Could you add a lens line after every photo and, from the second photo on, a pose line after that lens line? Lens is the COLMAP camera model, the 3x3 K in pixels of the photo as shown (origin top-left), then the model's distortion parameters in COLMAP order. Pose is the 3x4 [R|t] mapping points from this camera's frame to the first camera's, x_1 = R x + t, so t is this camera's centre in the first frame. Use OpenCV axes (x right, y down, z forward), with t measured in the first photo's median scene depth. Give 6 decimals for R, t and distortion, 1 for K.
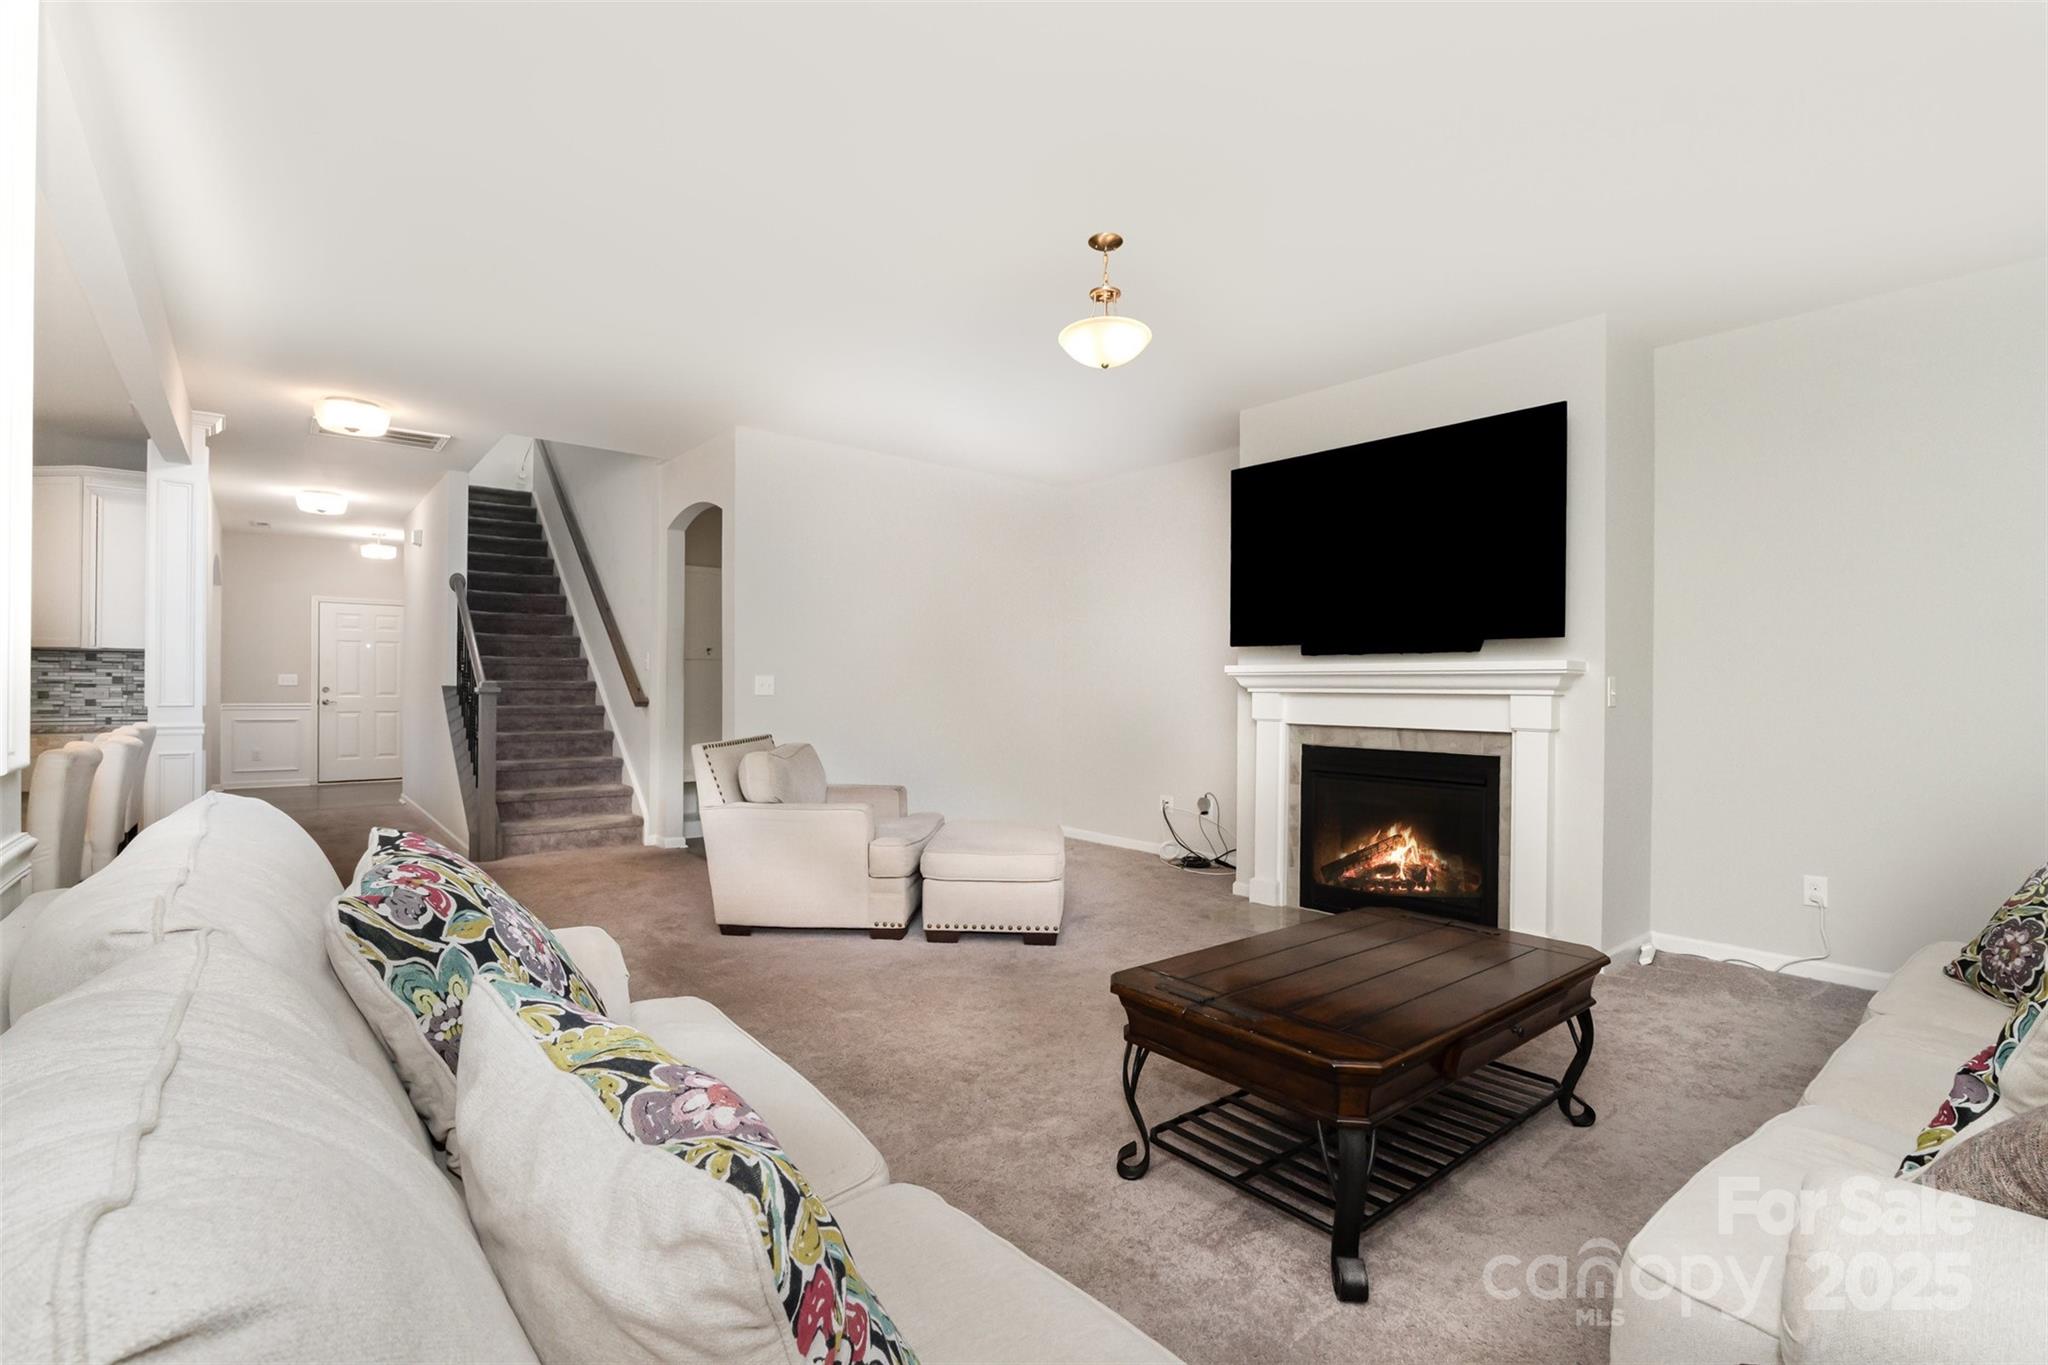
lens RADIAL K [[939.8, 0, 1042.9], [0, 939.8, 696.4], [0, 0, 1]] dist [-0.000018, -0.000851]
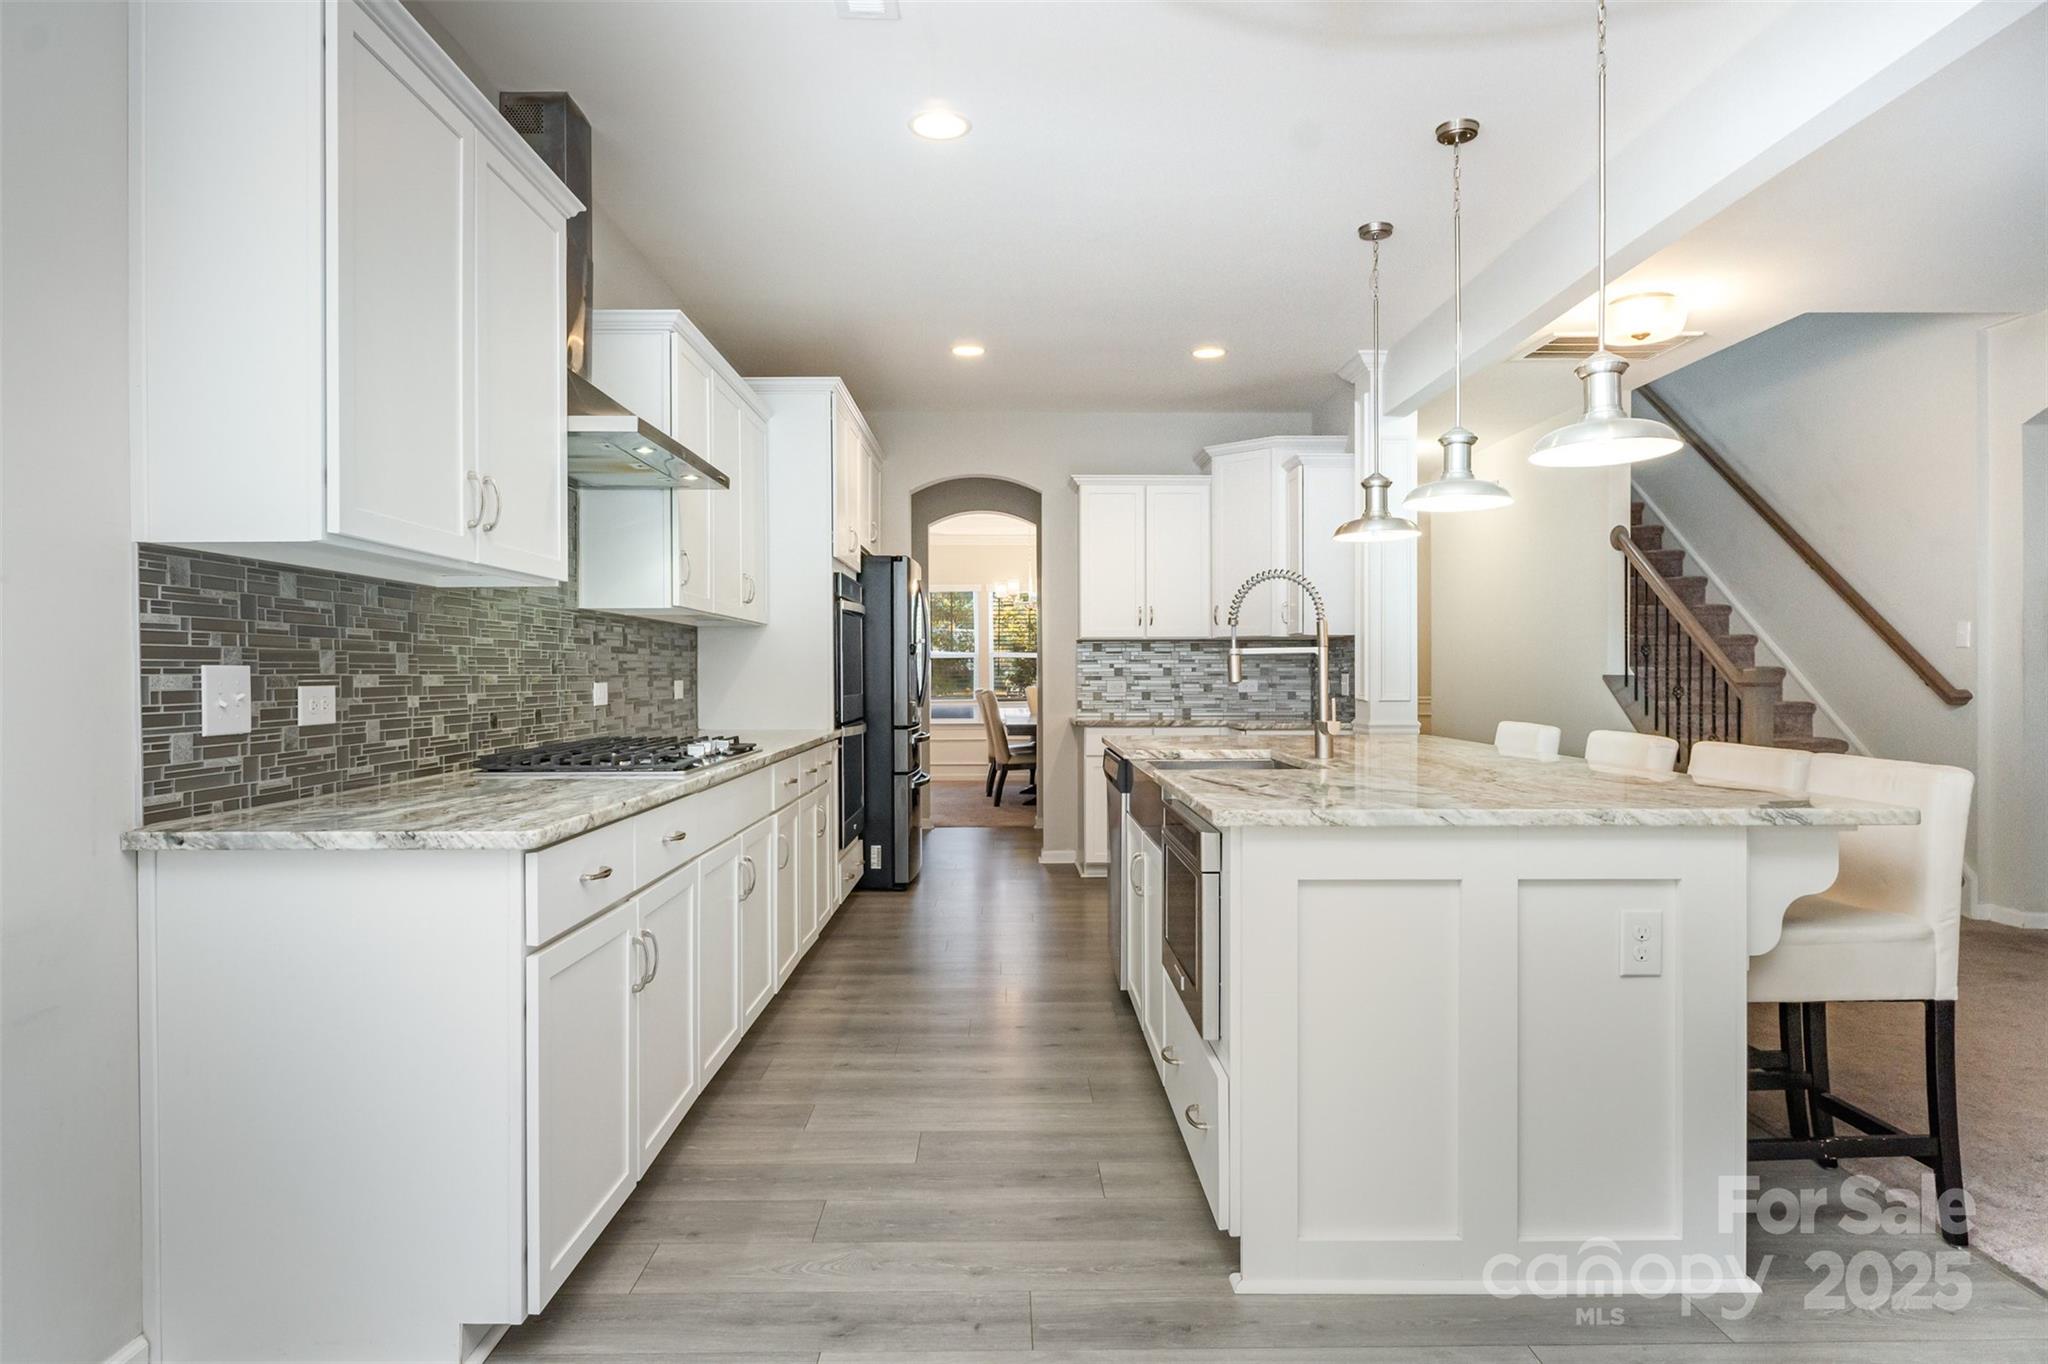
lens RADIAL K [[1188.5, 0, 1002.2], [0, 1188.5, 677.1], [0, 0, 1]] dist [-0.000562, 0.000145]
pose [[0.769594, -0.007587, -0.638489, -0.534683], [0.001756, 0.999951, -0.009766, -0.001342], [0.638532, 0.006395, 0.769569, -0.075877]]
